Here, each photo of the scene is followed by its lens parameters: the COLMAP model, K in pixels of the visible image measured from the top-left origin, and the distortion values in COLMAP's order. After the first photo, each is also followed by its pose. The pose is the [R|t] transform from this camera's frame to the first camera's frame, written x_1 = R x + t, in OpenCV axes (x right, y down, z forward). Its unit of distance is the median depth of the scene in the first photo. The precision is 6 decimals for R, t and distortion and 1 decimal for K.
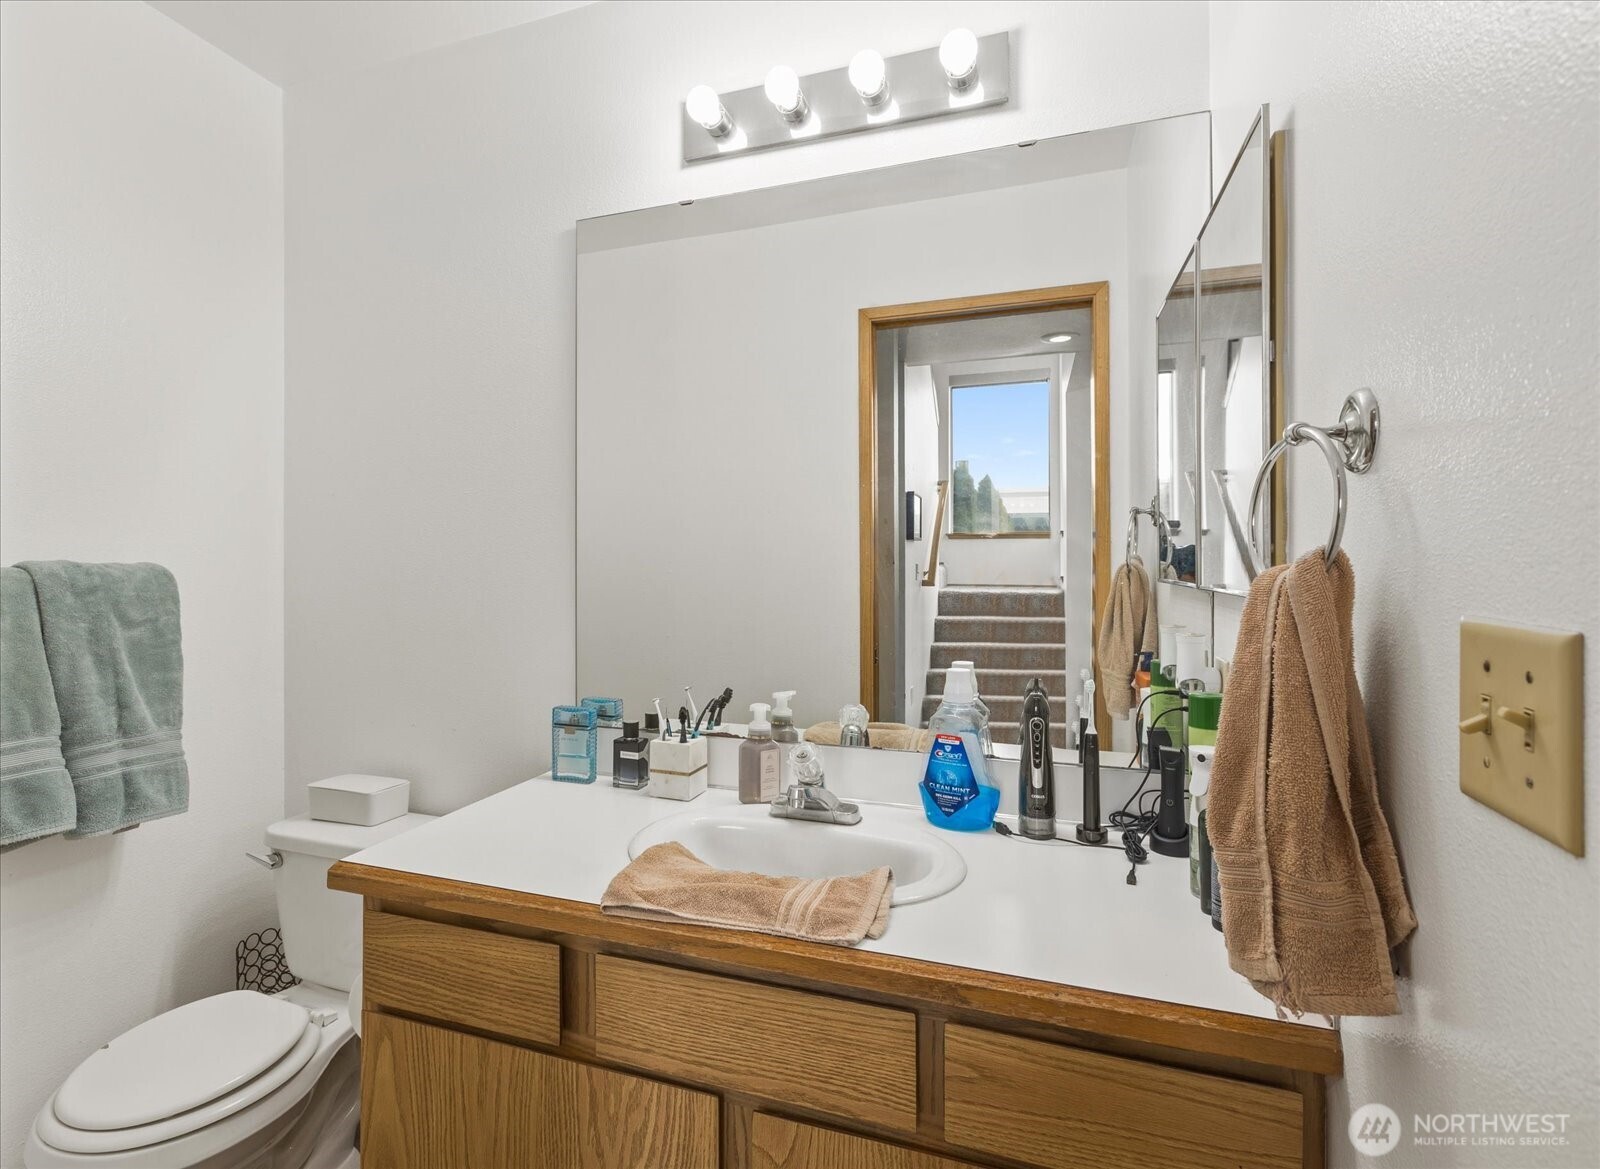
lens RADIAL K [[724.8, 0, 792.5], [0, 724.8, 573.4], [0, 0, 1]] dist [-0.003186, 0.000179]
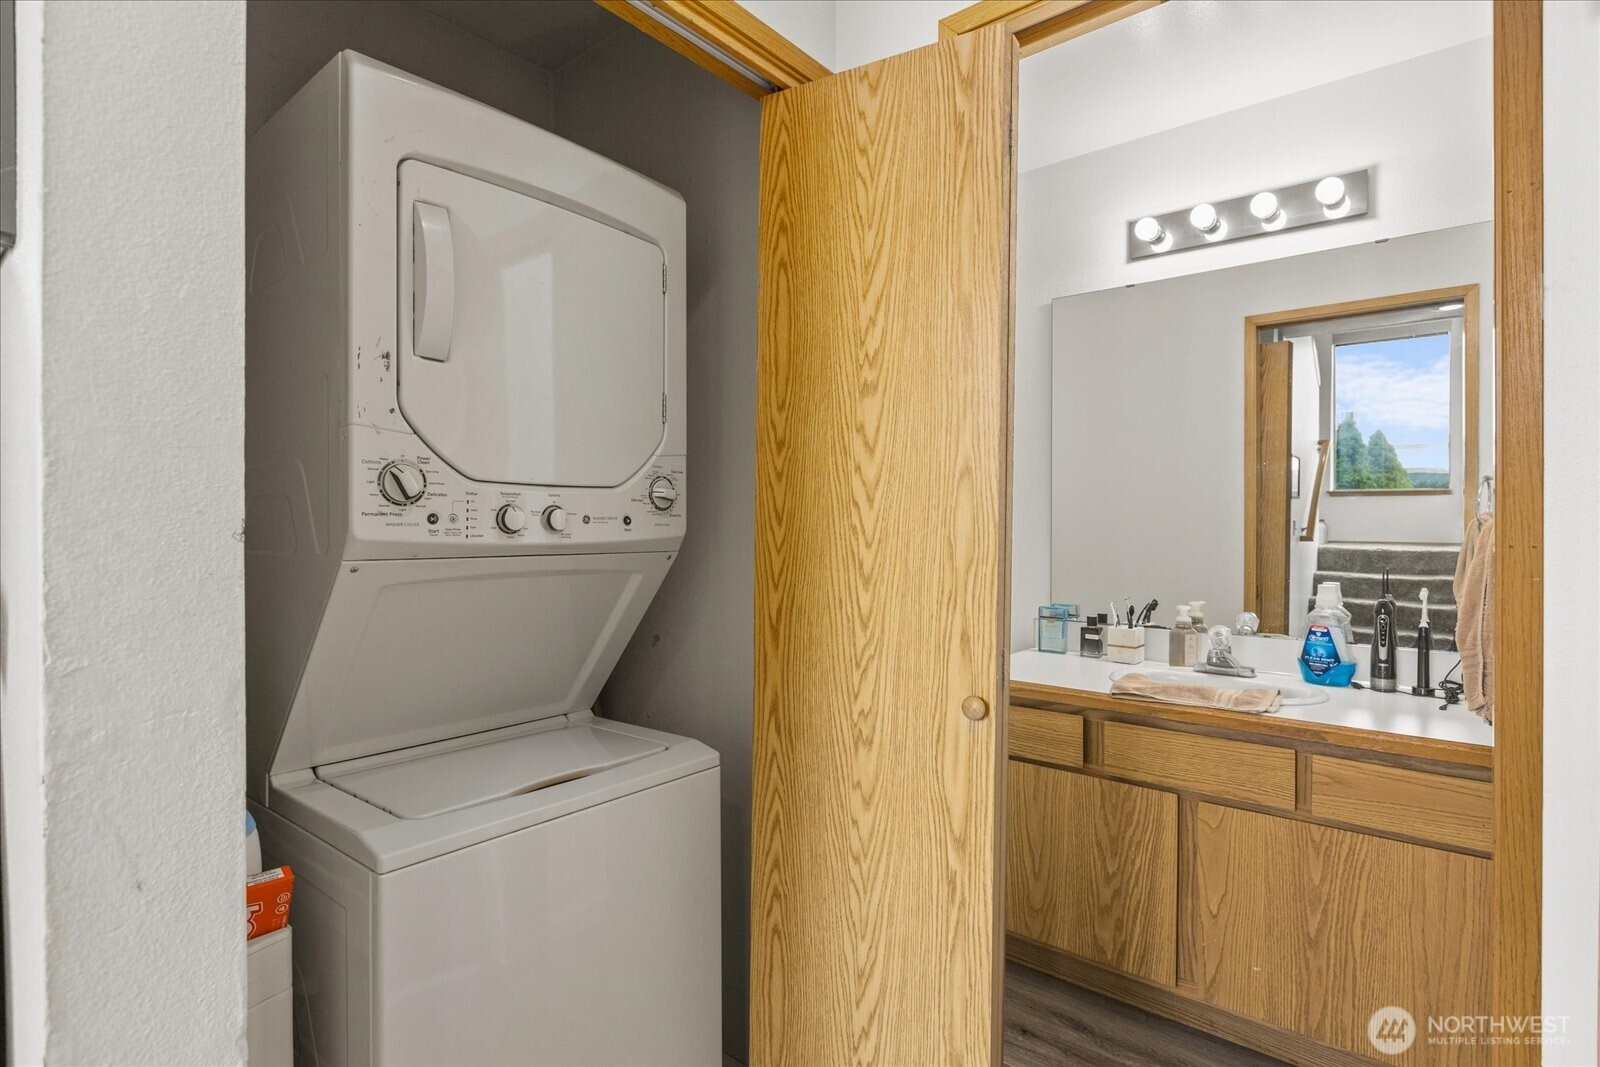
lens RADIAL K [[819.5, 0, 815.7], [0, 819.5, 530.7], [0, 0, 1]] dist [-0.004426, -0.002617]
pose [[0.936926, 0.008571, -0.349423, -0.184959], [-0.009576, 0.999953, -0.001150, 0.026763], [0.349397, 0.004424, 0.936964, -1.016676]]
